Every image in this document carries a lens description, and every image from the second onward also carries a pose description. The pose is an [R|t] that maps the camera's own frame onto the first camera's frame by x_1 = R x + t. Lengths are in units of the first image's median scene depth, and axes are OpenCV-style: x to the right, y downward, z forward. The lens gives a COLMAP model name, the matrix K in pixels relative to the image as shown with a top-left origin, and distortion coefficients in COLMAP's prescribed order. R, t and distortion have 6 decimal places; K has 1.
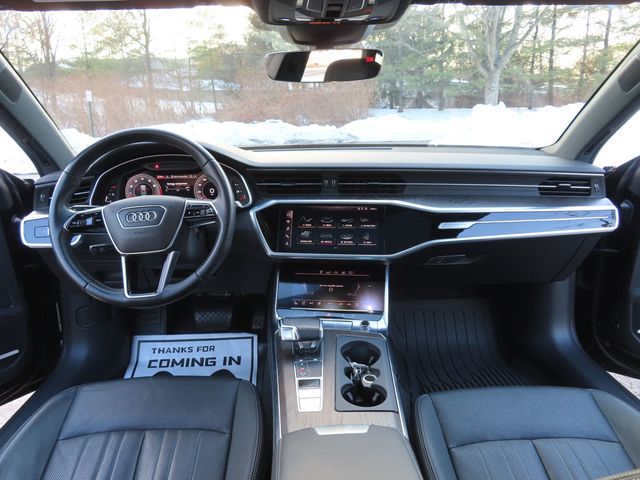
lens RADIAL K [[455.4, 0, 320.7], [0, 455.4, 240.2], [0, 0, 1]] dist [-0.011932, 0.007803]
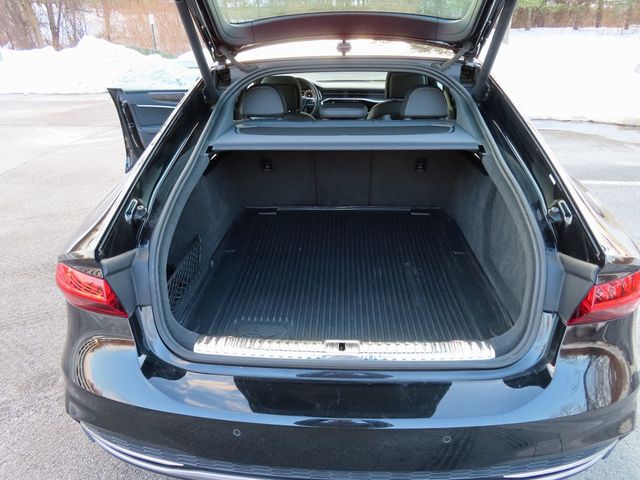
lens RADIAL K [[455.4, 0, 320.3], [0, 455.4, 241.9], [0, 0, 1]] dist [-0.011932, 0.007803]
pose [[0.995951, 0.039401, -0.080800, 0.119879], [-0.025420, 0.985583, 0.167274, 0.301934], [0.086226, -0.164543, 0.982594, -1.893590]]
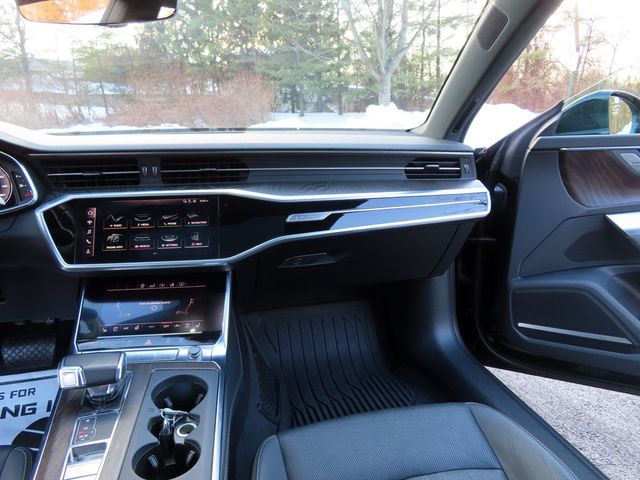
lens RADIAL K [[455.4, 0, 318.9], [0, 455.4, 240.5], [0, 0, 1]] dist [-0.011932, 0.007803]
pose [[0.980198, -0.053909, 0.190541, 0.115381], [0.055885, 0.998425, -0.005008, 0.010503], [-0.189971, 0.015557, 0.981667, 0.143582]]
